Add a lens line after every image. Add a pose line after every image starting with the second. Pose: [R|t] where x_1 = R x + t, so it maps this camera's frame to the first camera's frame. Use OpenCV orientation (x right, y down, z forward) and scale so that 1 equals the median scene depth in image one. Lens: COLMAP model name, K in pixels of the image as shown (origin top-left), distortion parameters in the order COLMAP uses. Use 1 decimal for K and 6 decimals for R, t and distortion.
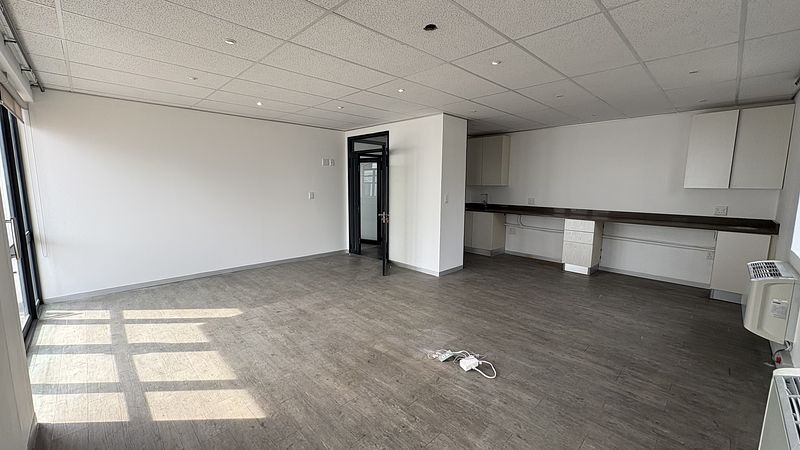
lens RADIAL K [[319.1, 0, 399.8], [0, 319.1, 223.5], [0, 0, 1]] dist [-0.000366, -0.000039]
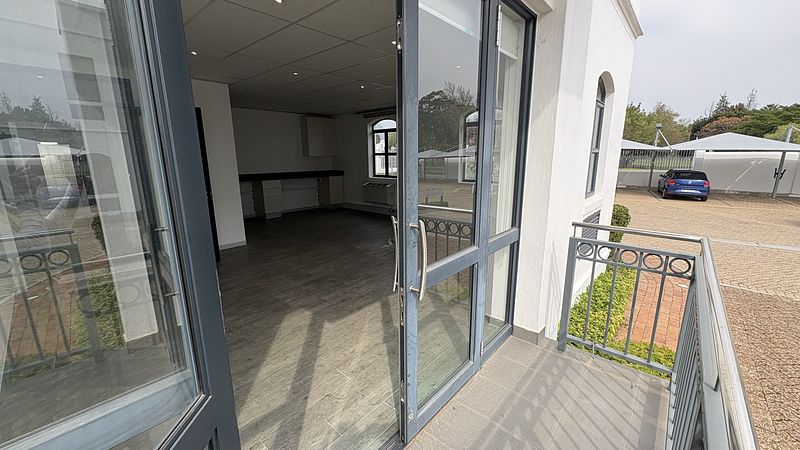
lens RADIAL K [[319.1, 0, 399.8], [0, 319.1, 223.5], [0, 0, 1]] dist [-0.000366, -0.000039]
pose [[-0.062976, -0.221351, 0.973159, -1.333745], [0.132020, 0.964677, 0.227966, -0.104669], [-0.989245, 0.142833, -0.031529, 0.761751]]
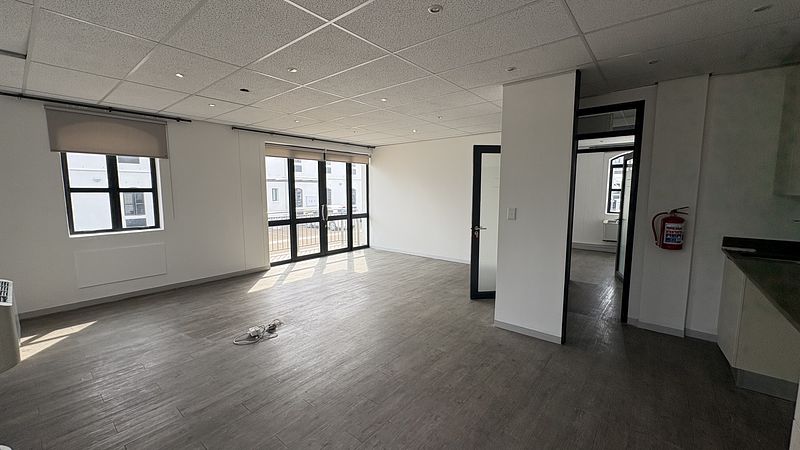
lens RADIAL K [[319.1, 0, 399.8], [0, 319.1, 223.5], [0, 0, 1]] dist [-0.000366, -0.000039]
pose [[0.107234, 0.096726, -0.989518, 1.096440], [-0.122916, 0.988911, 0.083347, -0.119980], [0.986607, 0.112690, 0.117934, 1.007456]]
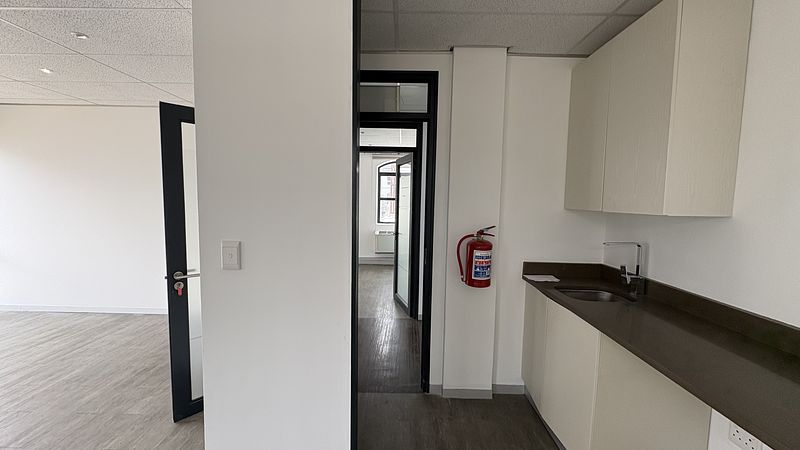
lens RADIAL K [[319.1, 0, 399.8], [0, 319.1, 223.5], [0, 0, 1]] dist [-0.000366, -0.000039]
pose [[0.706392, 0.061233, -0.705167, 0.630410], [-0.101383, 0.994732, -0.015182, -0.165398], [0.700523, 0.082216, 0.708878, 1.299173]]
